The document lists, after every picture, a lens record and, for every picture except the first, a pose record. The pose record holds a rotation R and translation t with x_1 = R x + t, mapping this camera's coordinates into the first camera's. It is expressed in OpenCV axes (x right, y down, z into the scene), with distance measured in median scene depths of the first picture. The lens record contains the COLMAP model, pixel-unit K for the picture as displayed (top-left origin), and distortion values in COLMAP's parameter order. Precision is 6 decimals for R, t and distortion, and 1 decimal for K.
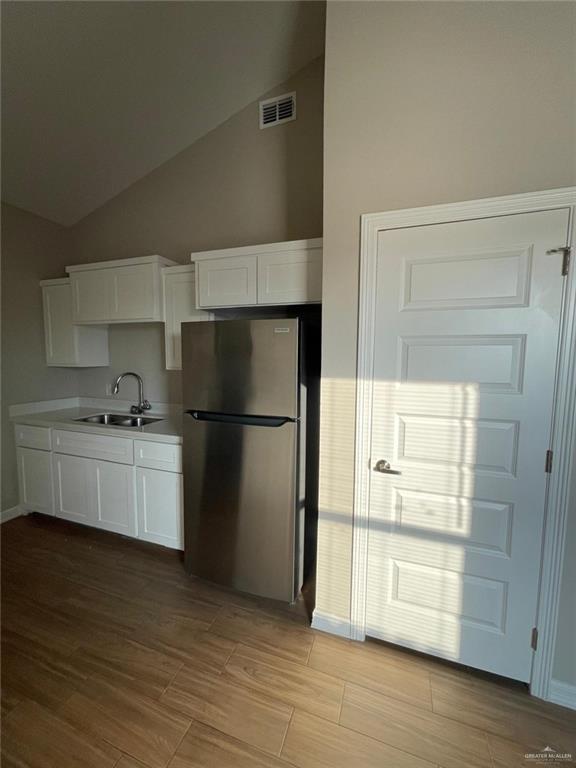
lens RADIAL K [[308.3, 0, 286.2], [0, 308.3, 383.1], [0, 0, 1]] dist [0.000422, -0.000928]
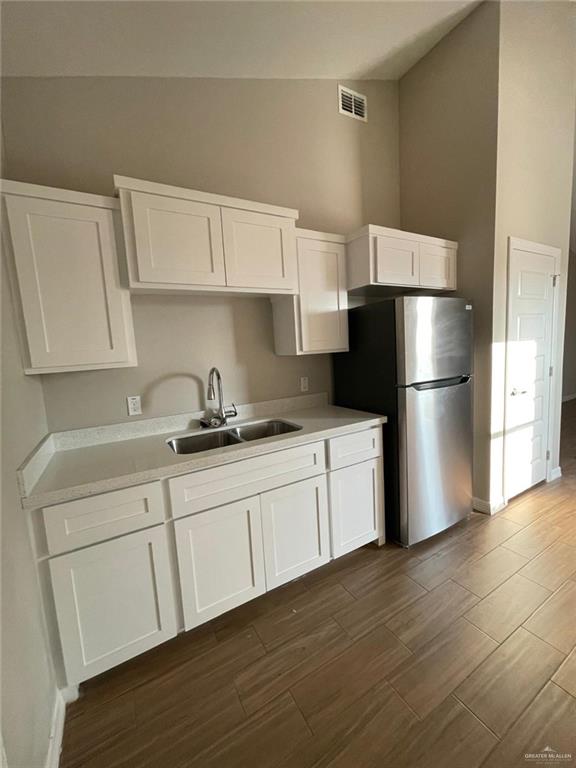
lens RADIAL K [[308.3, 0, 285.9], [0, 308.3, 384.4], [0, 0, 1]] dist [0.000422, -0.000928]
pose [[0.646398, -0.131735, 0.751542, -1.094246], [0.129024, 0.989670, 0.062503, -0.021983], [-0.752012, 0.056565, 0.656718, 0.524061]]
